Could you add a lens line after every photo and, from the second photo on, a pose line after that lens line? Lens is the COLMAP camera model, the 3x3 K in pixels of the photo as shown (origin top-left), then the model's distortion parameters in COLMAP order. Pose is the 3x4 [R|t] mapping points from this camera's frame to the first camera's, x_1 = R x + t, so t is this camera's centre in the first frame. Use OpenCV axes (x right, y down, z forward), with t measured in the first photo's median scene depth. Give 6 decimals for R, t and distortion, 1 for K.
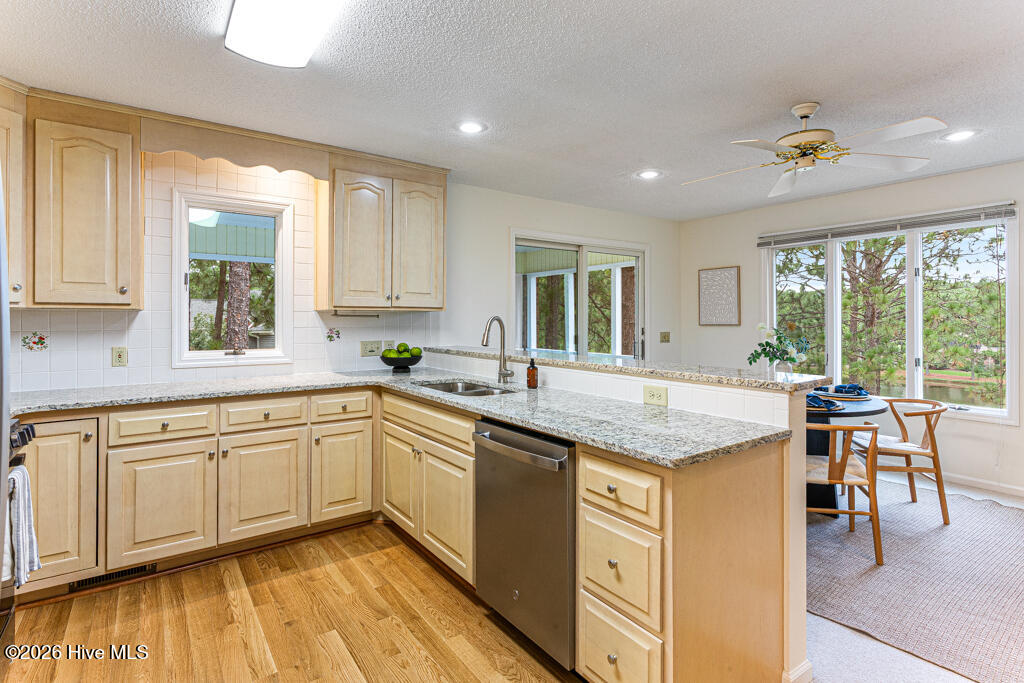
lens RADIAL K [[503.7, 0, 514.3], [0, 503.7, 317.5], [0, 0, 1]] dist [0.000134, -0.000026]
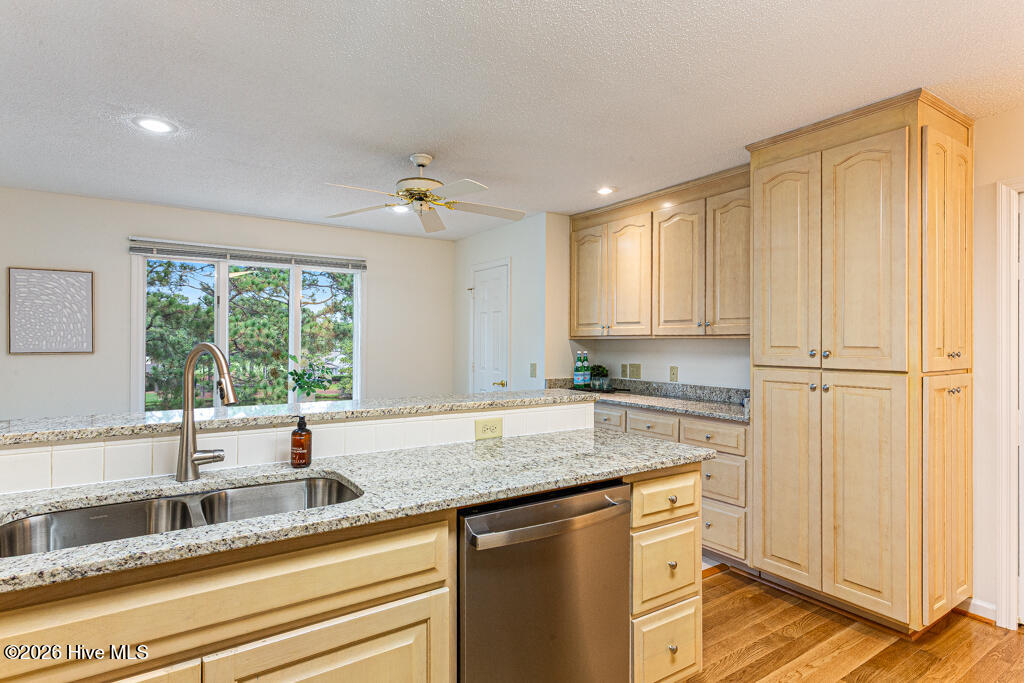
lens RADIAL K [[510.5, 0, 517.4], [0, 510.5, 343.0], [0, 0, 1]] dist [0.000700, 0.000304]
pose [[0.059589, 0.000822, 0.998223, -0.363506], [-0.006566, 0.999978, -0.000432, -0.003030], [-0.998201, -0.006529, 0.059593, 0.479534]]
